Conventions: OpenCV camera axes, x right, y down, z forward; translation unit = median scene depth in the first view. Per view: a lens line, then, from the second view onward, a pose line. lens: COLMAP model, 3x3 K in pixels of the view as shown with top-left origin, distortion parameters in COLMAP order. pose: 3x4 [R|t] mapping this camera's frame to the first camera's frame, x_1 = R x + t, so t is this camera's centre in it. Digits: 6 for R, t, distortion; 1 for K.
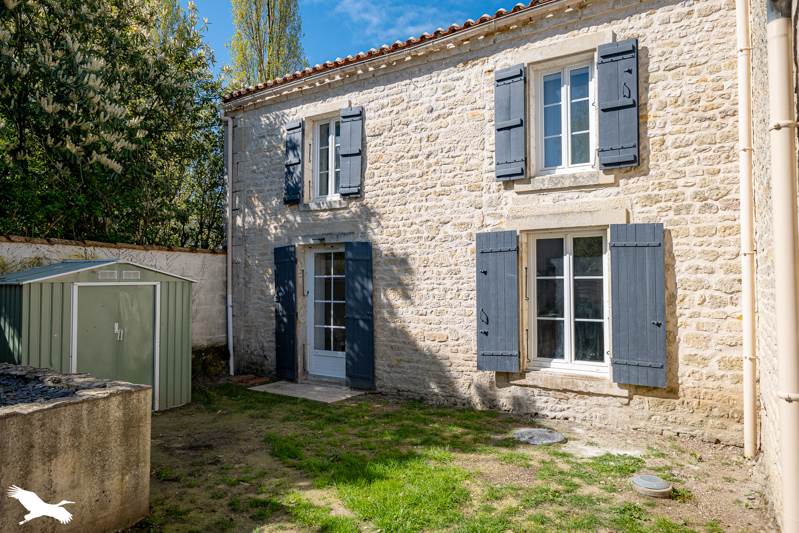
lens RADIAL K [[516.0, 0, 399.1], [0, 516.0, 265.3], [0, 0, 1]] dist [0.000776, 0.000205]
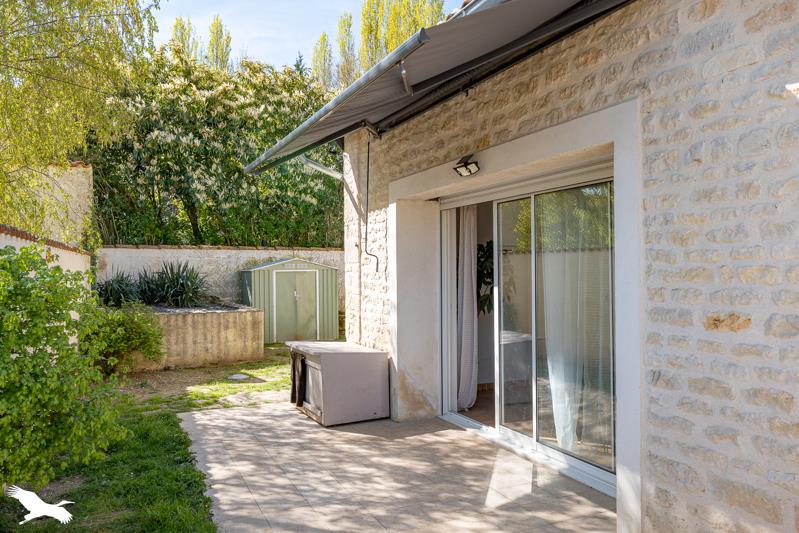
lens RADIAL K [[573.1, 0, 399.8], [0, 573.1, 268.8], [0, 0, 1]] dist [0.000659, 0.000006]
pose [[0.844820, -0.006366, -0.535013, 0.907763], [0.021734, 0.999512, 0.022426, -0.009770], [0.534610, -0.030574, 0.844546, -0.579130]]
